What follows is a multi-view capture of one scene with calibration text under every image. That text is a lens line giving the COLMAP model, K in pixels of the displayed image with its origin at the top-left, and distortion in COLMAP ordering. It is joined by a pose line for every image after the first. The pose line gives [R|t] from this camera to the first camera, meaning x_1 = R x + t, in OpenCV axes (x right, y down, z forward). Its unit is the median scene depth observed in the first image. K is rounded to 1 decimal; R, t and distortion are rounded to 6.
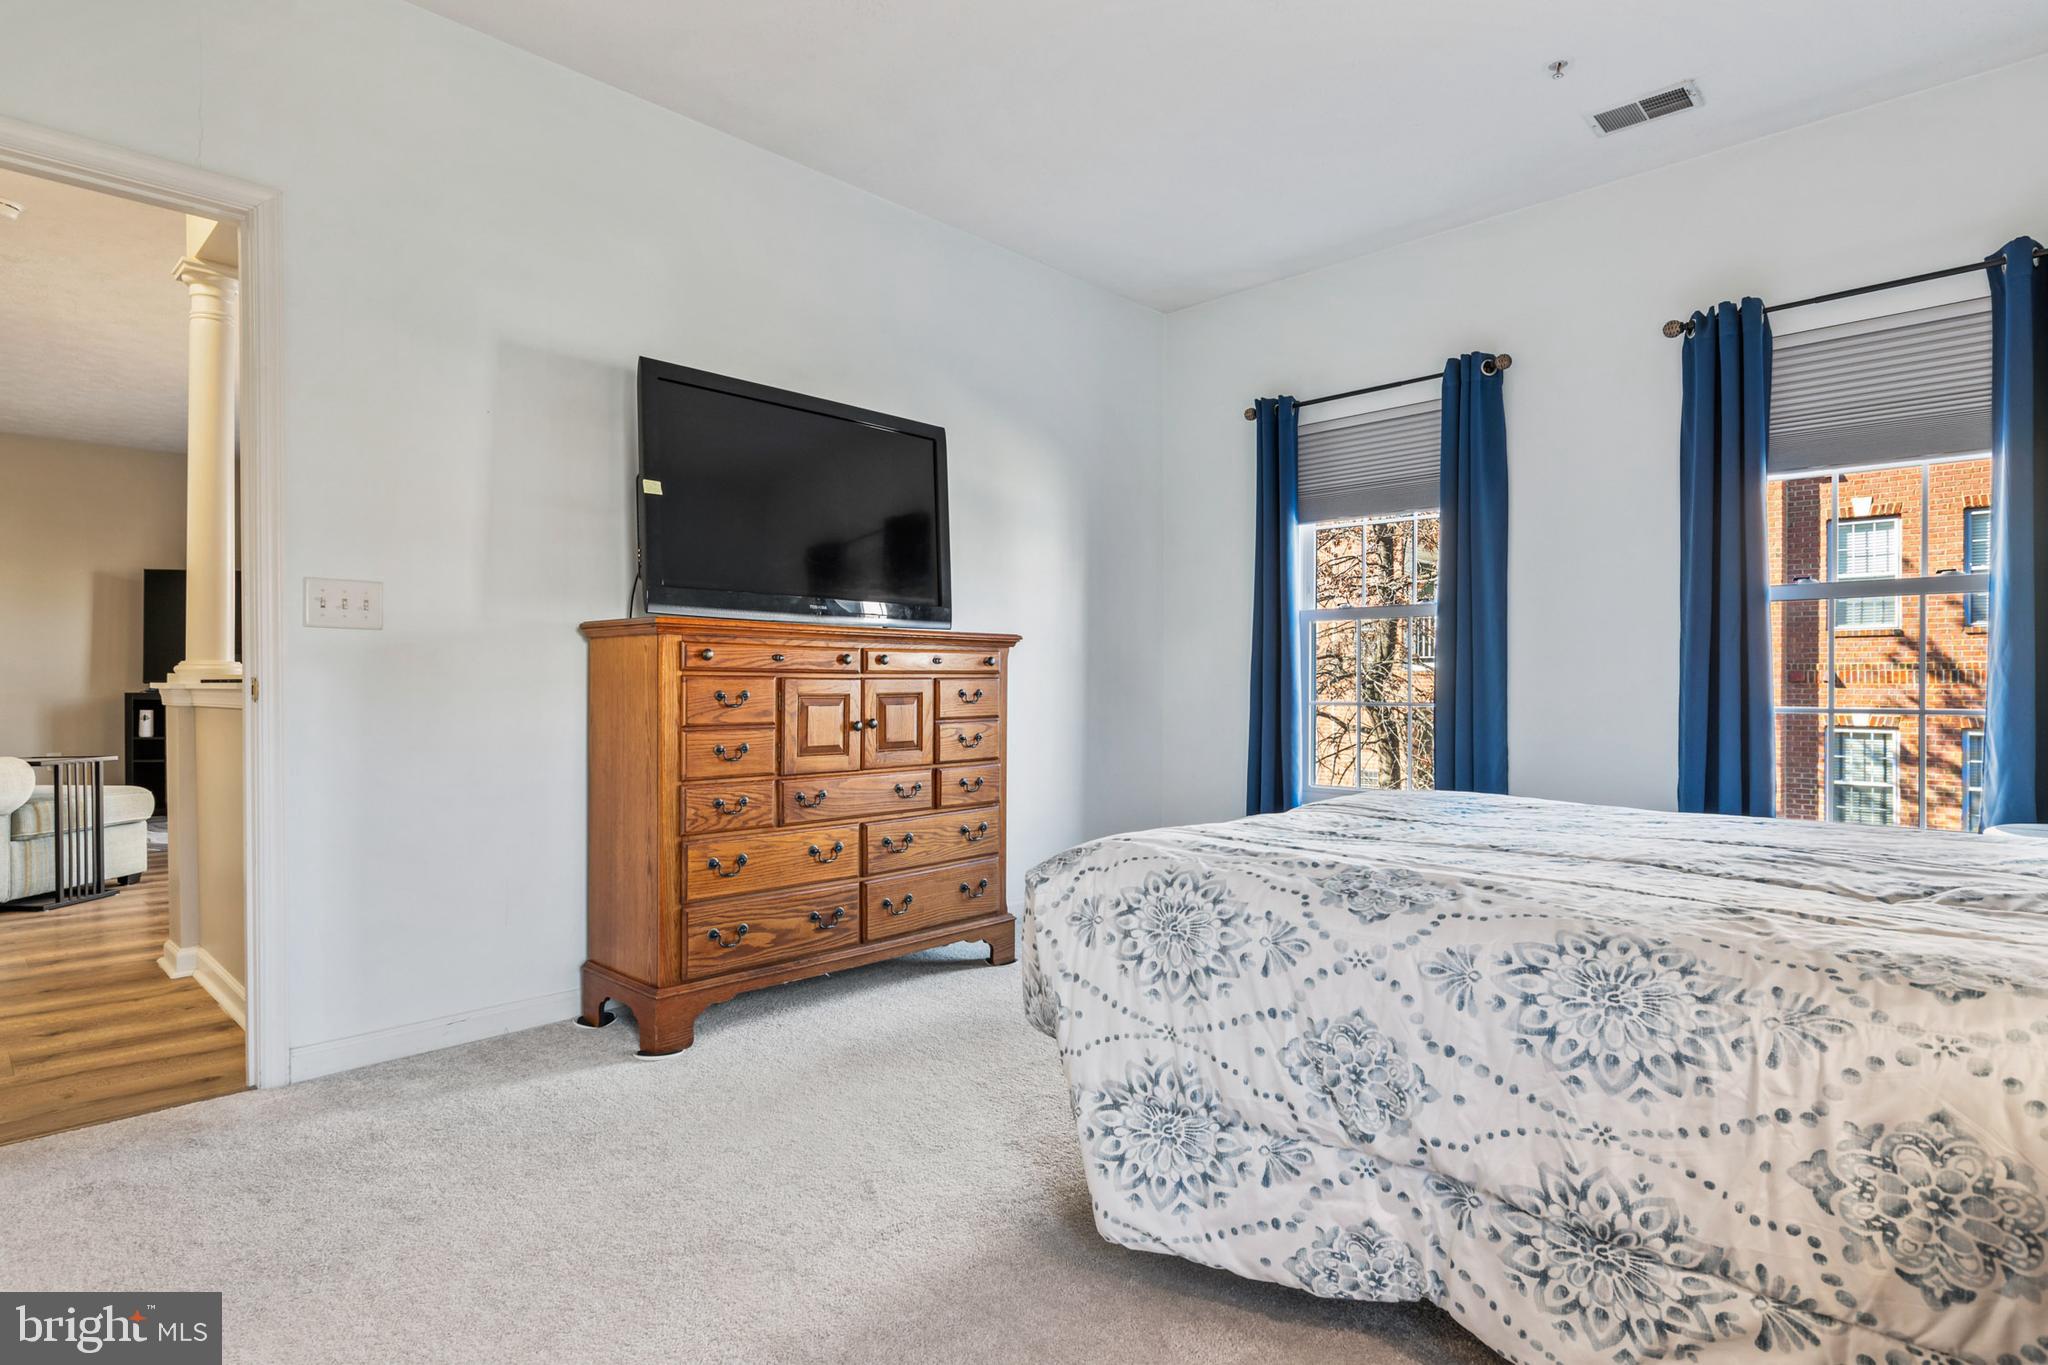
lens RADIAL K [[1061.6, 0, 1024.0], [0, 1061.6, 682.5], [0, 0, 1]] dist [-0.001014, -0.000347]
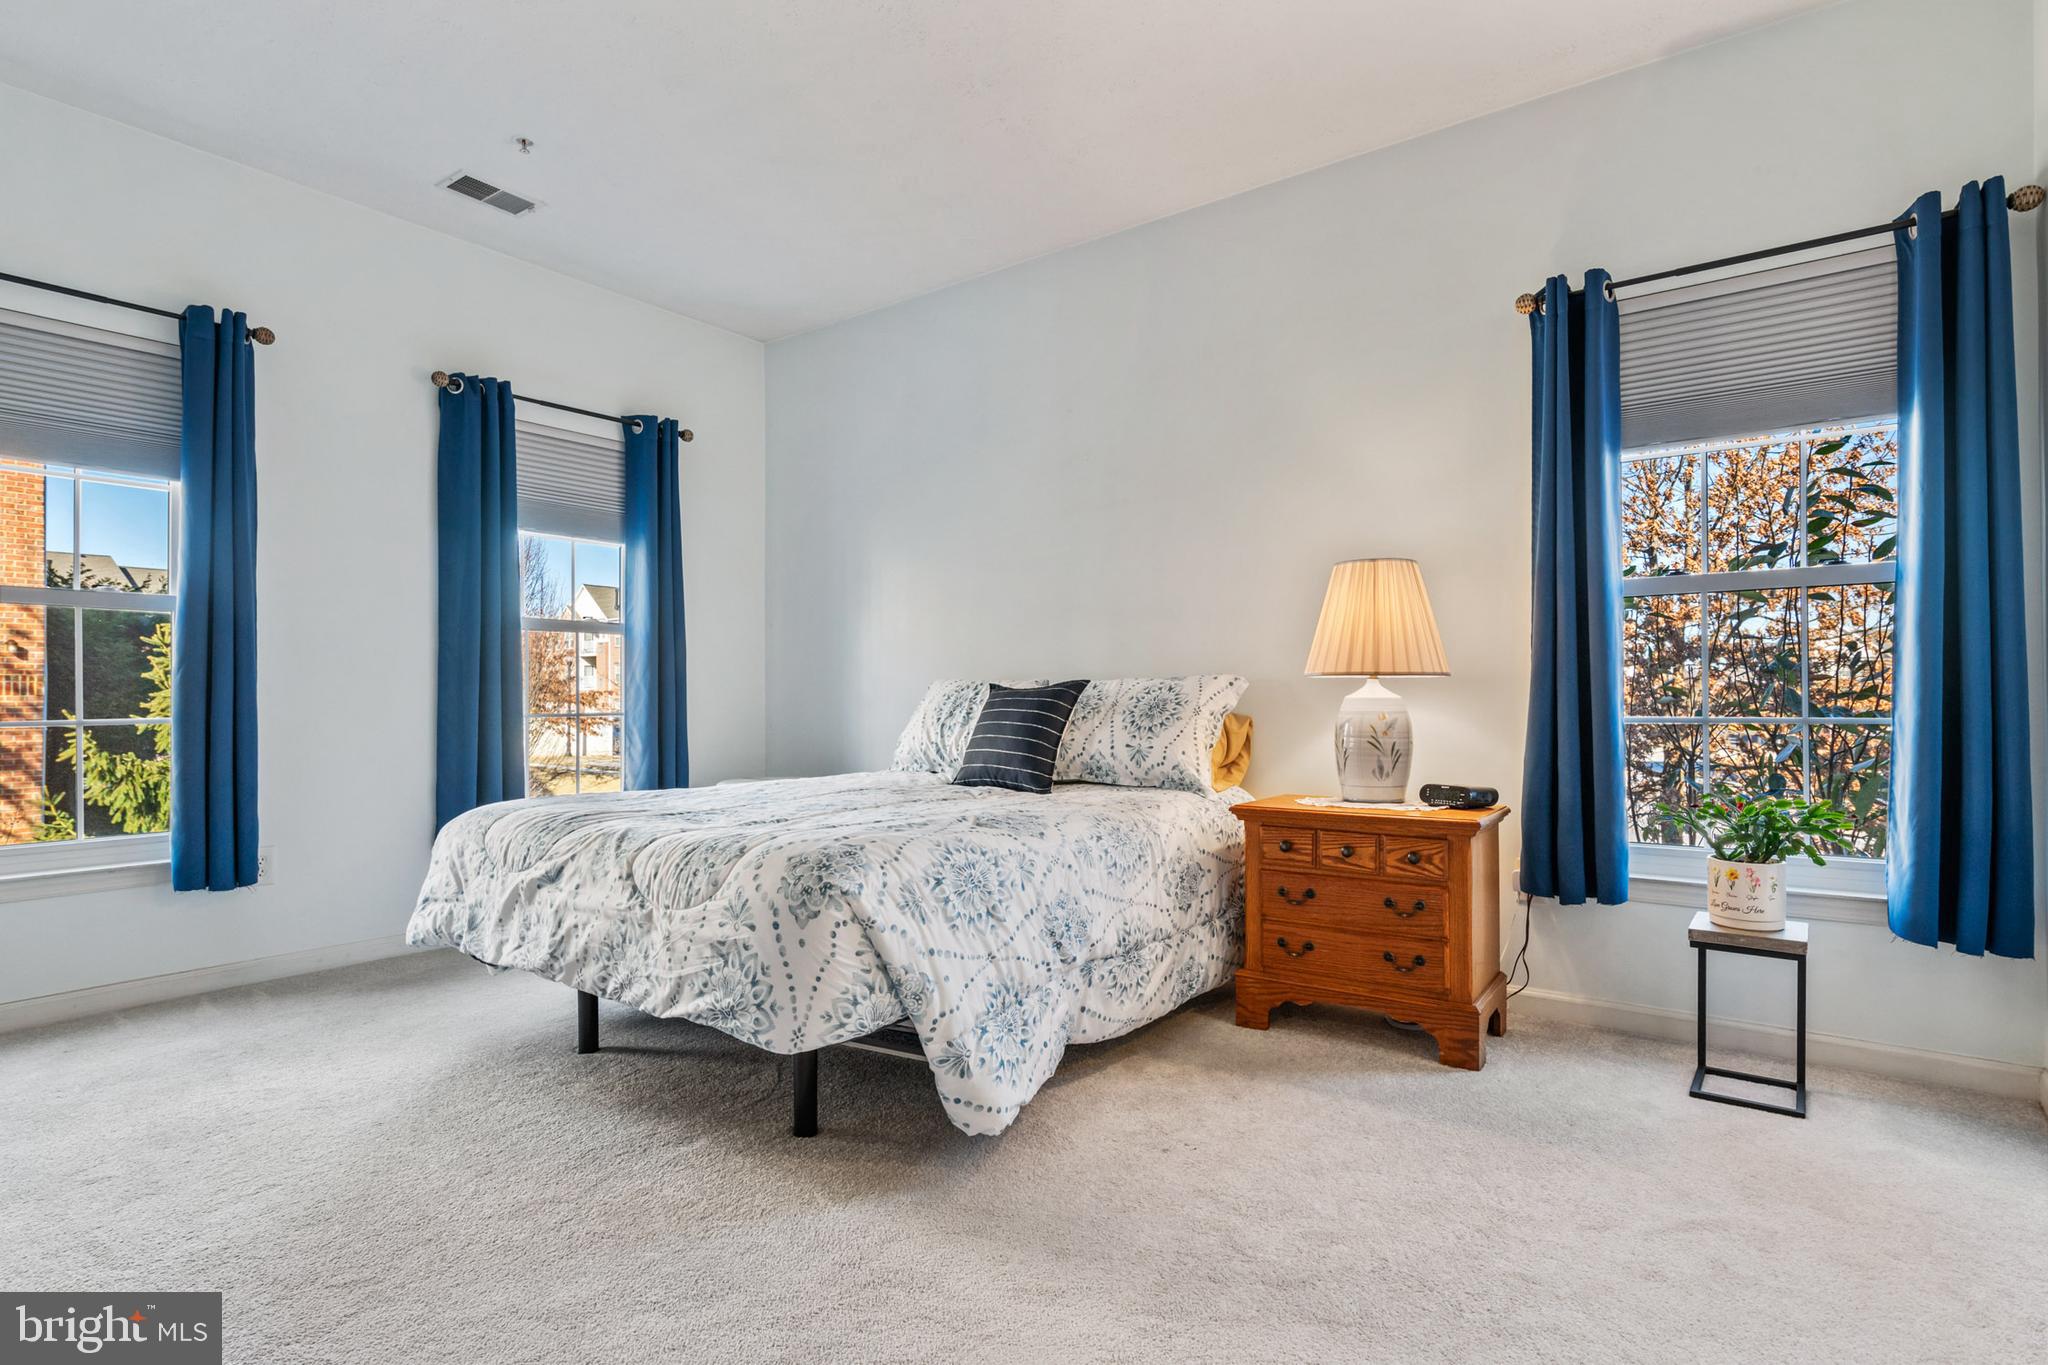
lens RADIAL K [[1028.1, 0, 1020.5], [0, 1028.1, 695.2], [0, 0, 1]] dist [0.000404, -0.000068]
pose [[-0.123998, 0.000830, 0.992282, -1.176925], [0.003865, 0.999992, -0.000354, 0.004298], [-0.992275, 0.003791, -0.124000, 1.160818]]
